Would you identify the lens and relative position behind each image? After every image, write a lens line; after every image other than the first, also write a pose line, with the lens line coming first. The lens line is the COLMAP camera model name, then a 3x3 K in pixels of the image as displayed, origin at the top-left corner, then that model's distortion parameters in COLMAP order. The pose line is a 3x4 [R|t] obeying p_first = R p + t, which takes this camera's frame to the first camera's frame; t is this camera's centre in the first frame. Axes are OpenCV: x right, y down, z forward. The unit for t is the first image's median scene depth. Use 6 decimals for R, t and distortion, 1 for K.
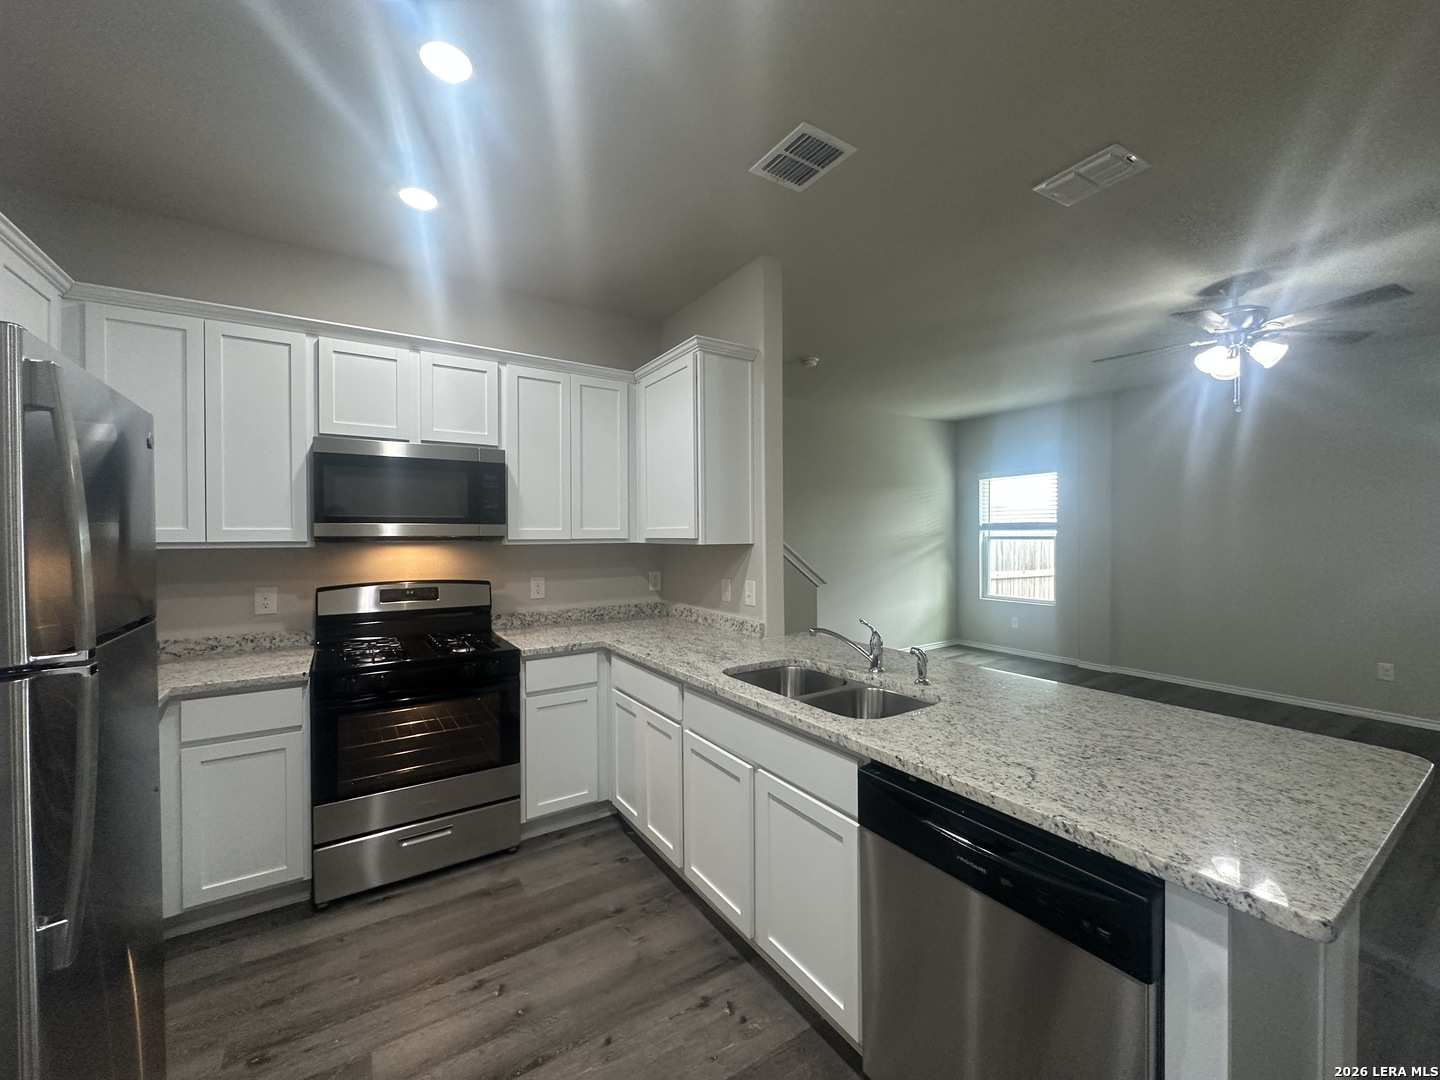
lens RADIAL K [[574.1, 0, 722.1], [0, 574.1, 540.2], [0, 0, 1]] dist [-0.002914, 0.000008]
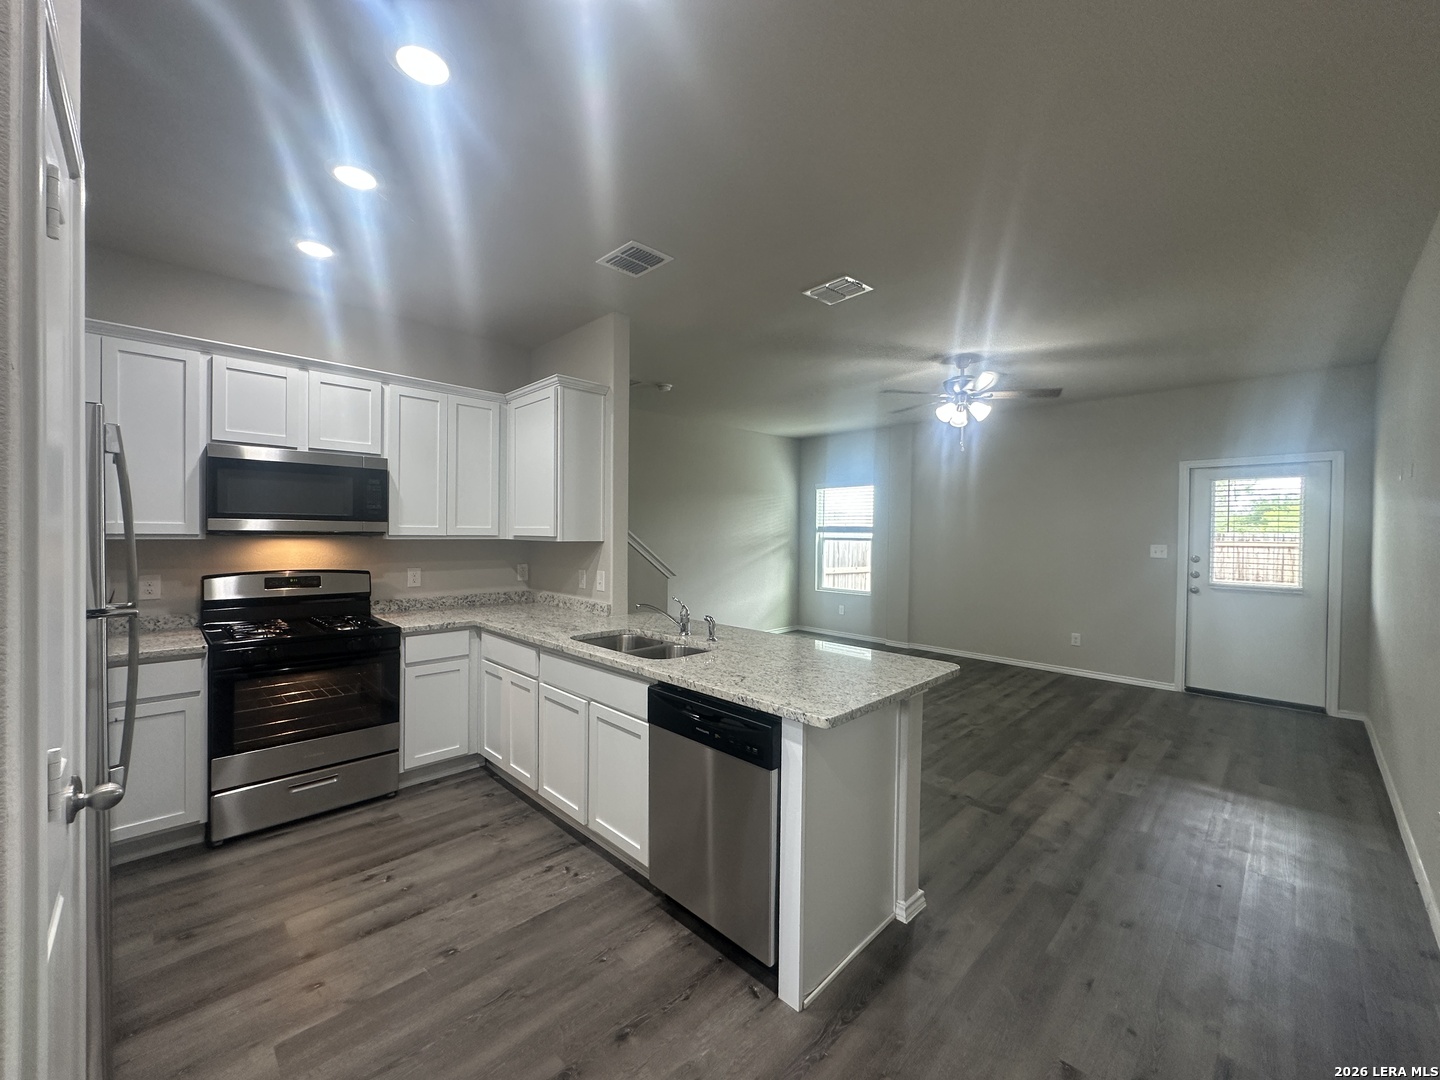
lens RADIAL K [[574.1, 0, 721.8], [0, 574.1, 539.6], [0, 0, 1]] dist [-0.002914, 0.000008]
pose [[0.979782, 0.013520, 0.199609, 0.064843], [-0.014115, 0.999899, 0.001560, -0.003595], [-0.199568, -0.004346, 0.979874, -0.313171]]
